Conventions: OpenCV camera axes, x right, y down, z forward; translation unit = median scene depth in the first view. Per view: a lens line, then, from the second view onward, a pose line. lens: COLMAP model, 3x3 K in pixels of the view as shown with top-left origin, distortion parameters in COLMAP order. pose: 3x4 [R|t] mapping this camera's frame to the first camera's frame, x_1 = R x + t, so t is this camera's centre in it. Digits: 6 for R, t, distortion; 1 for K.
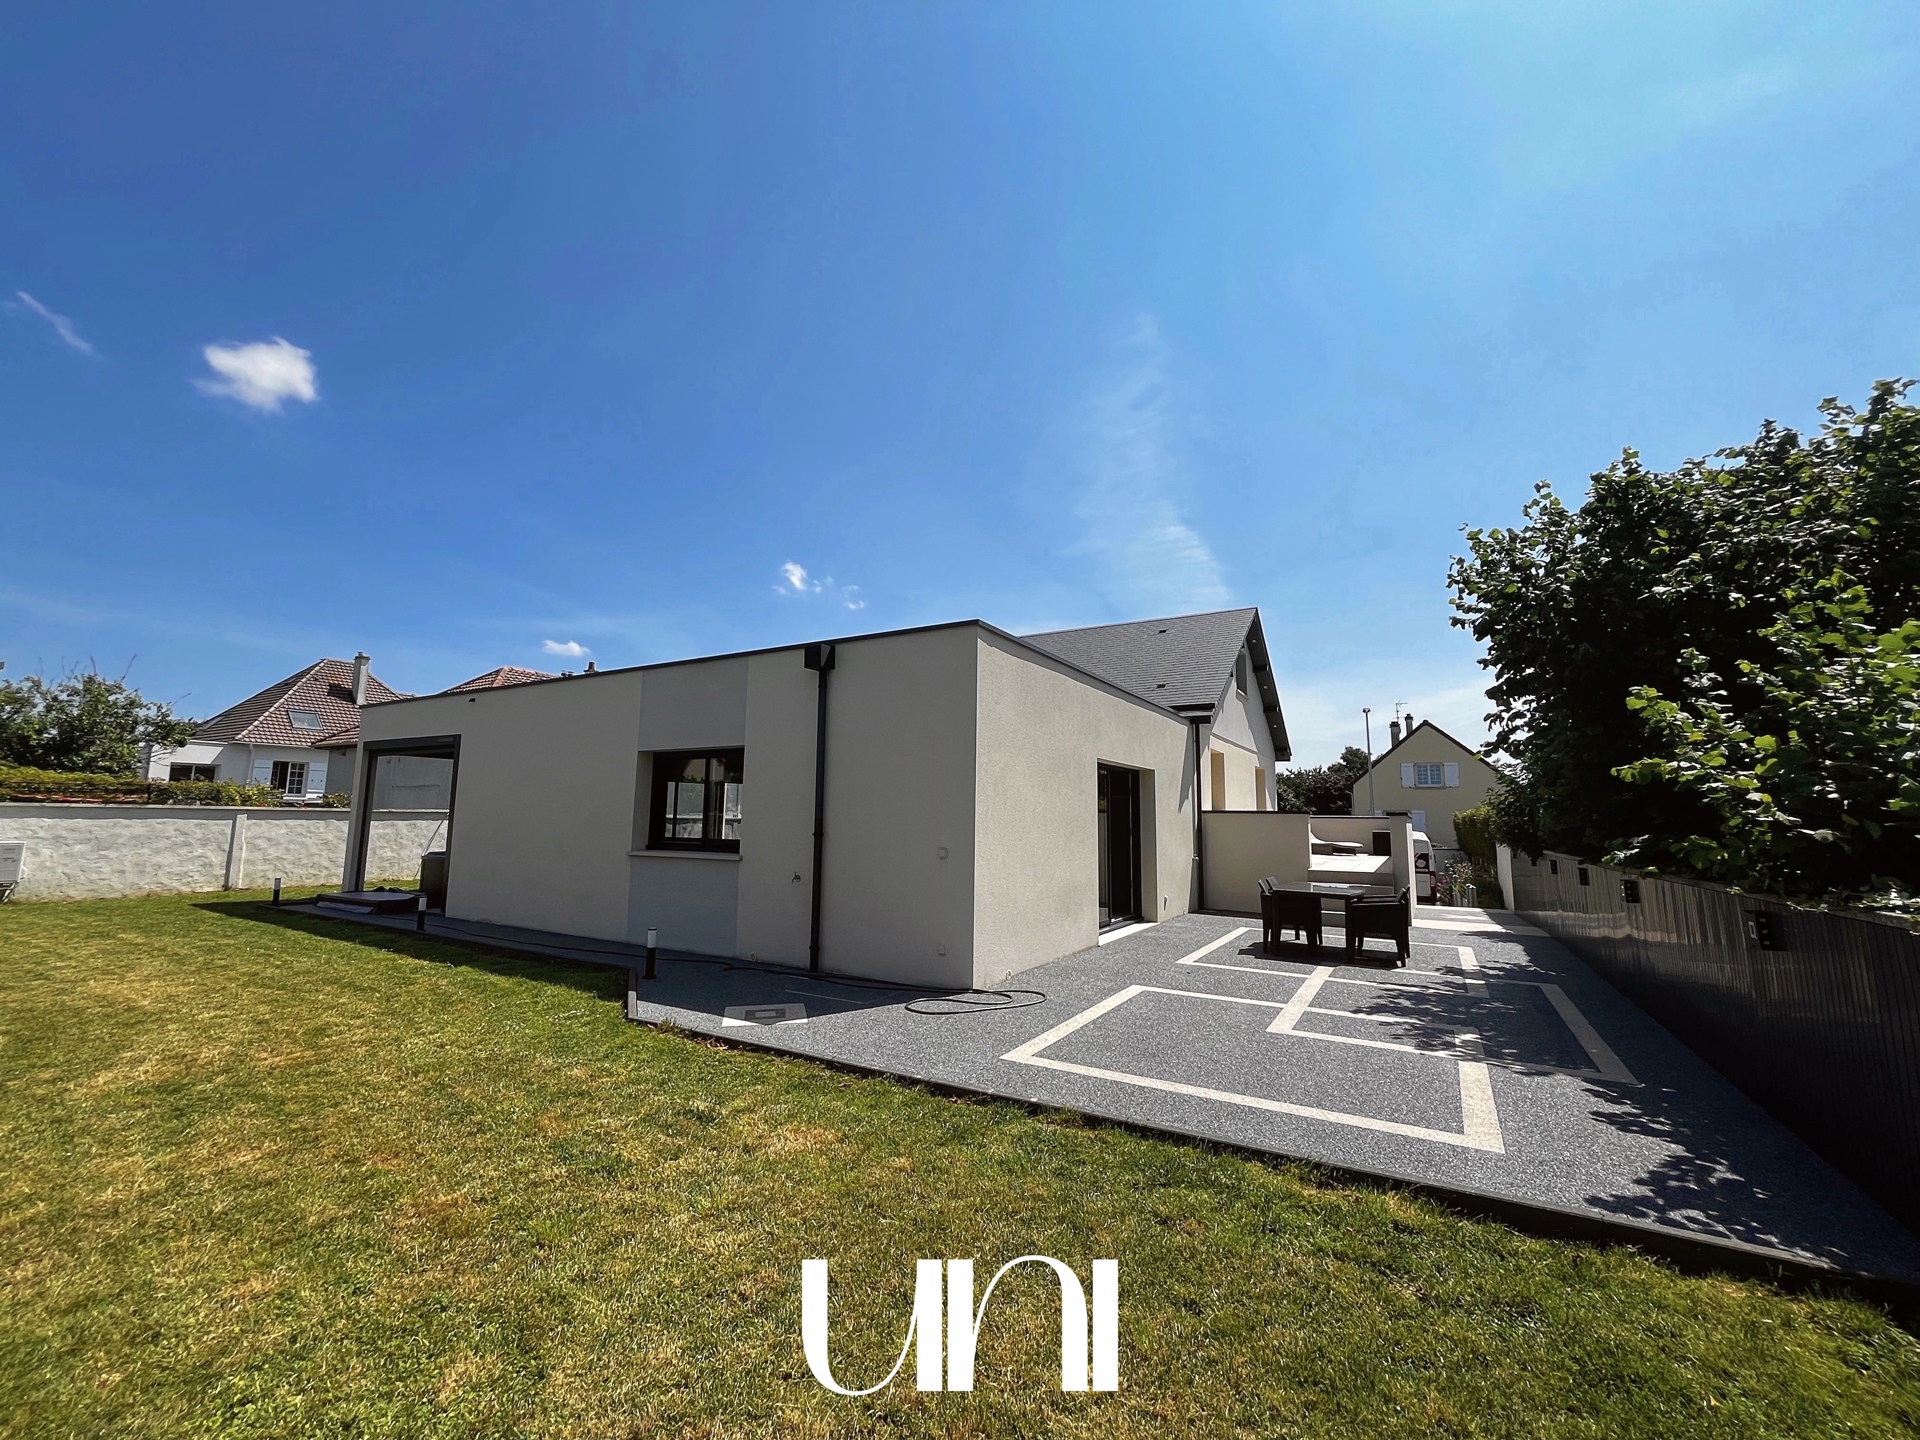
lens RADIAL K [[785.2, 0, 980.0], [0, 785.2, 715.6], [0, 0, 1]] dist [0.001002, 0.000069]
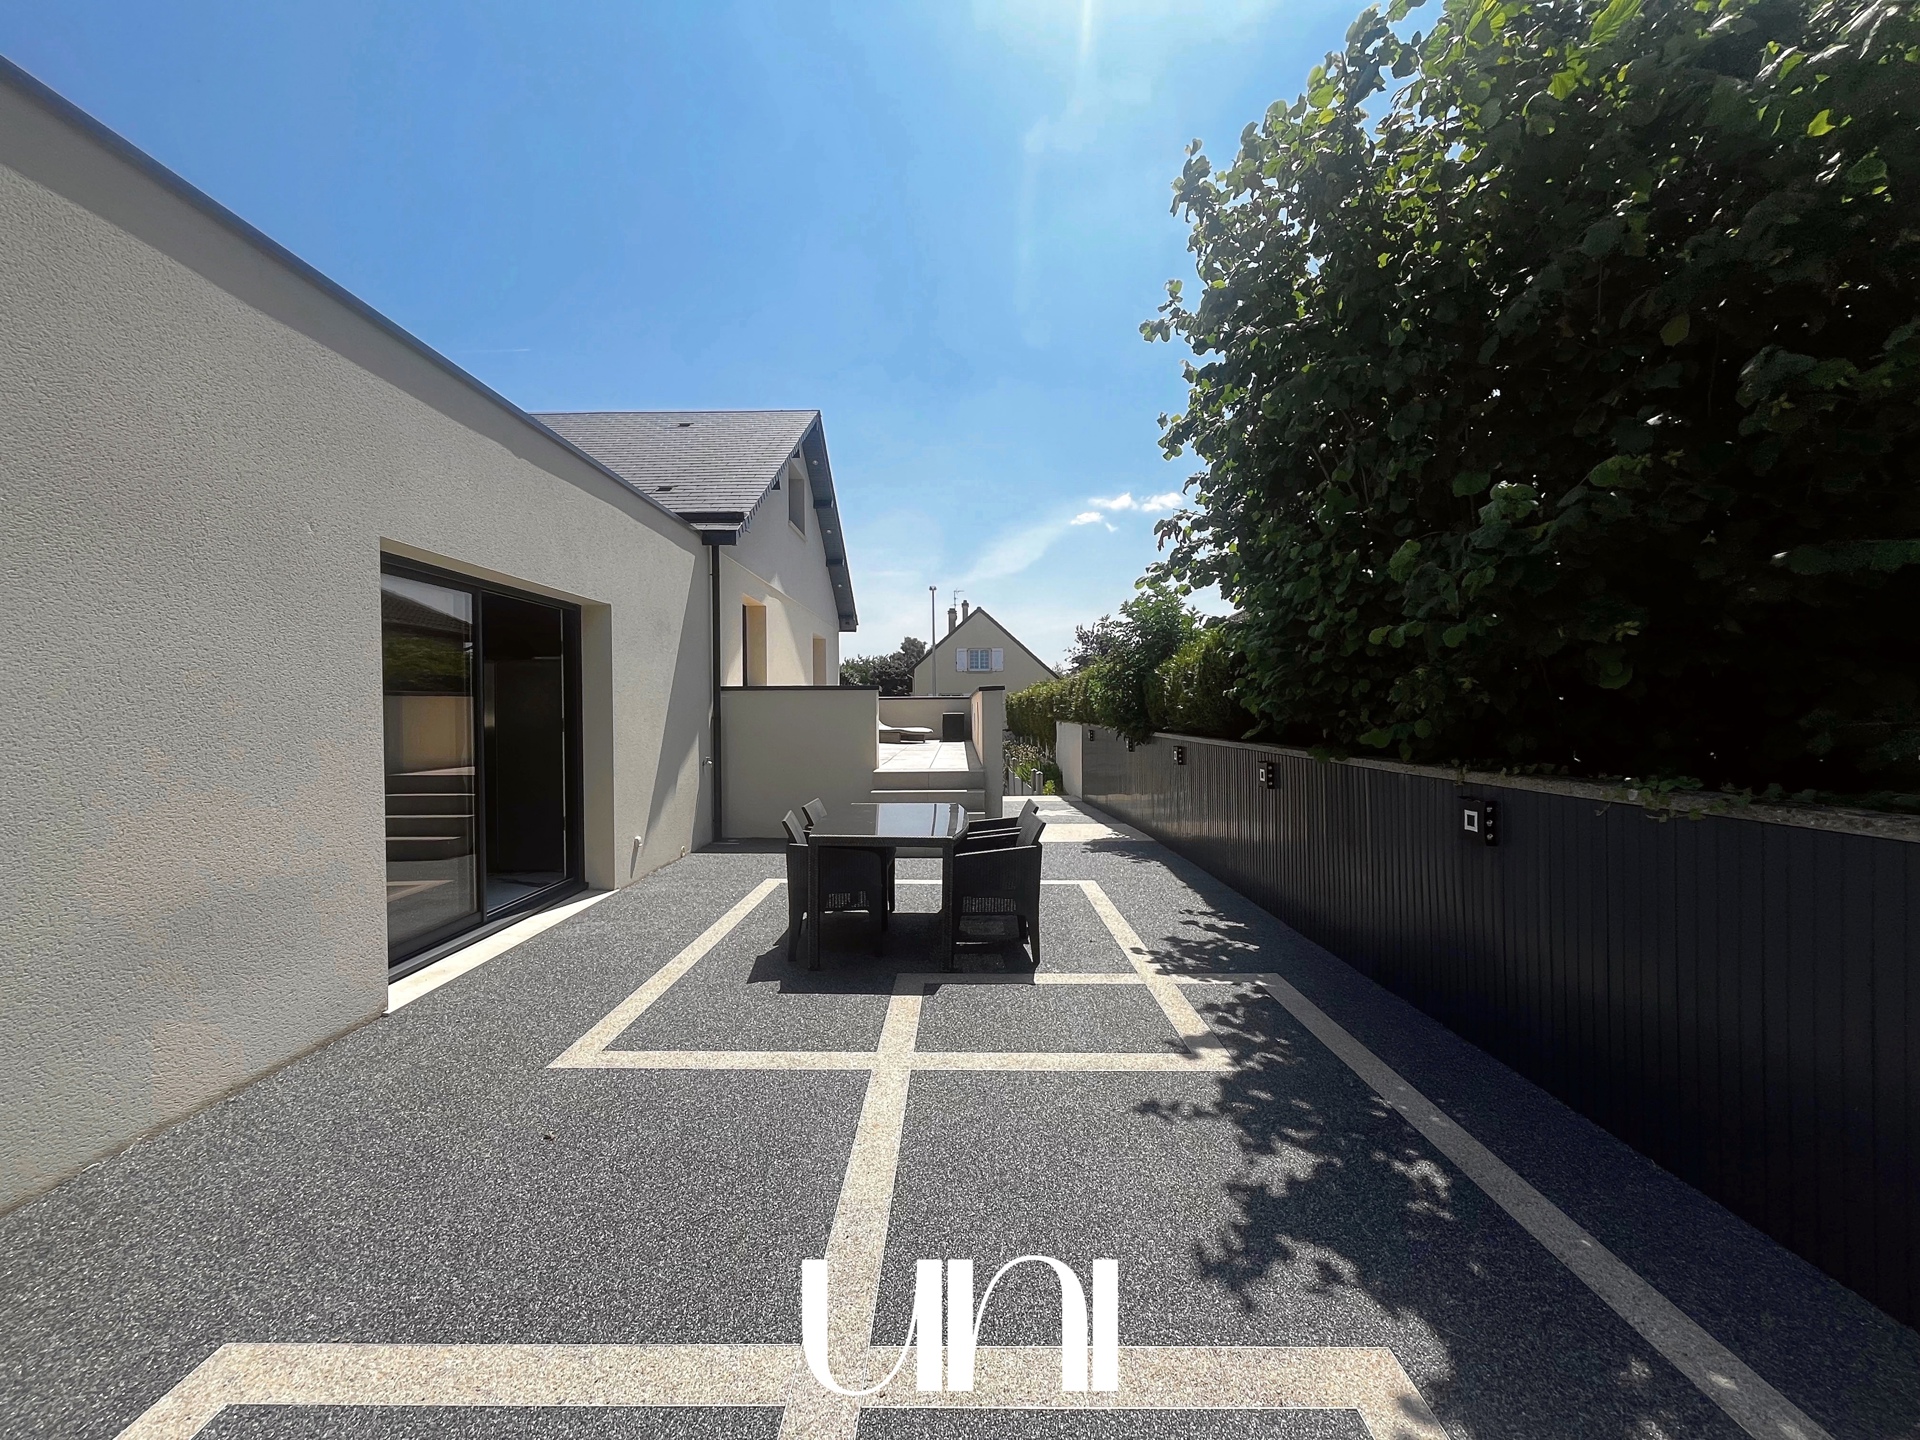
lens RADIAL K [[773.4, 0, 962.5], [0, 773.4, 718.3], [0, 0, 1]] dist [0.000457, 0.000164]
pose [[0.871516, -0.022333, 0.489859, 0.105102], [-0.049511, 0.989850, 0.133213, 0.039003], [-0.487862, -0.140350, 0.861564, 0.263638]]
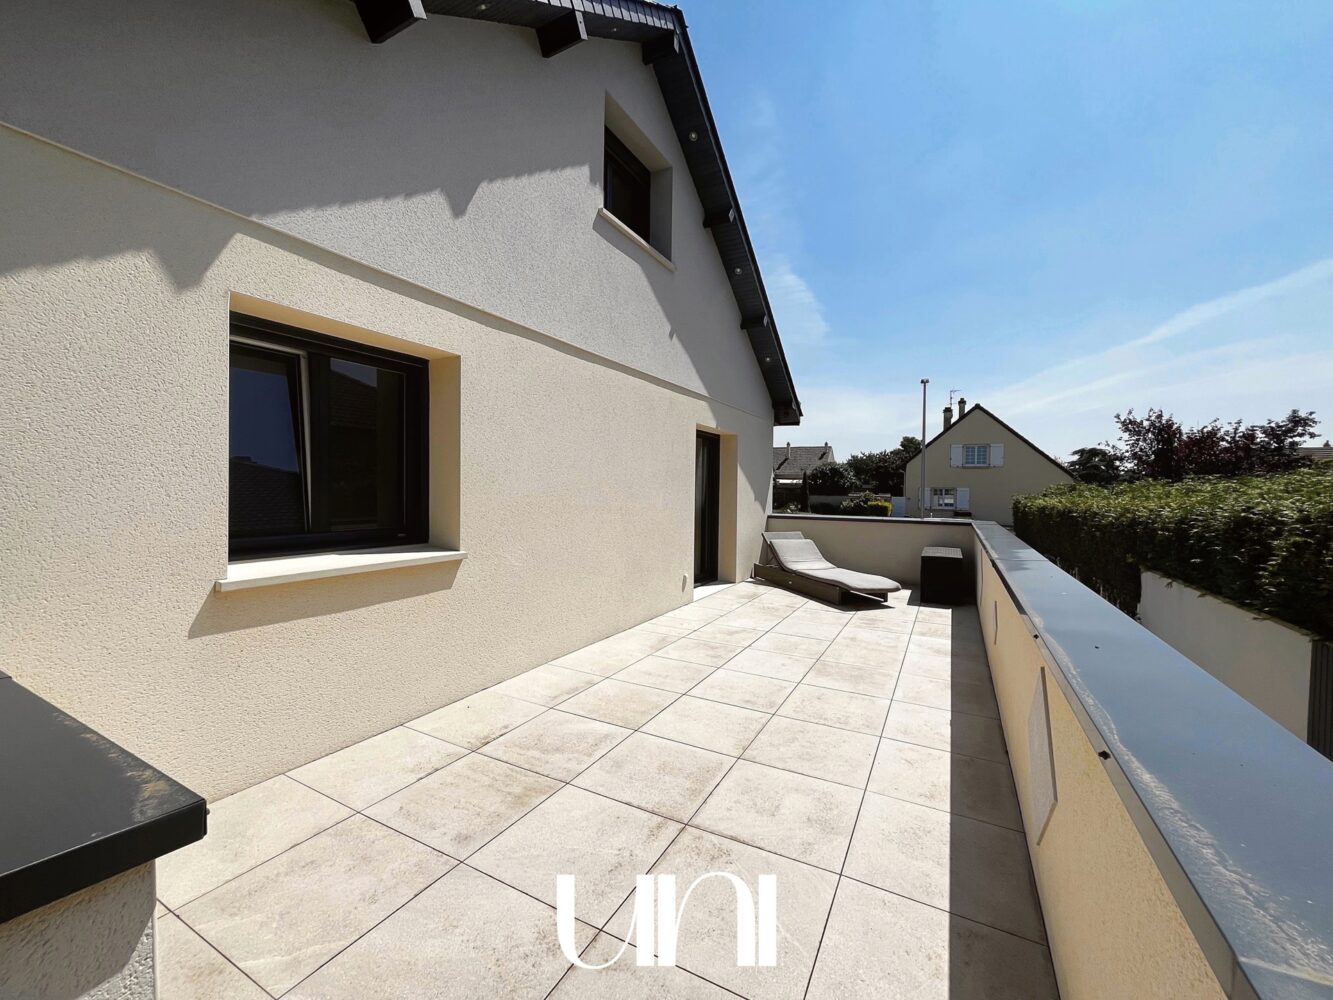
lens RADIAL K [[536.9, 0, 668.2], [0, 536.9, 498.8], [0, 0, 1]] dist [0.000457, 0.000164]
pose [[0.999762, -0.000583, 0.021787, 0.322392], [-0.002717, 0.988509, 0.151136, 0.058586], [-0.021625, -0.151159, 0.988273, 0.659629]]
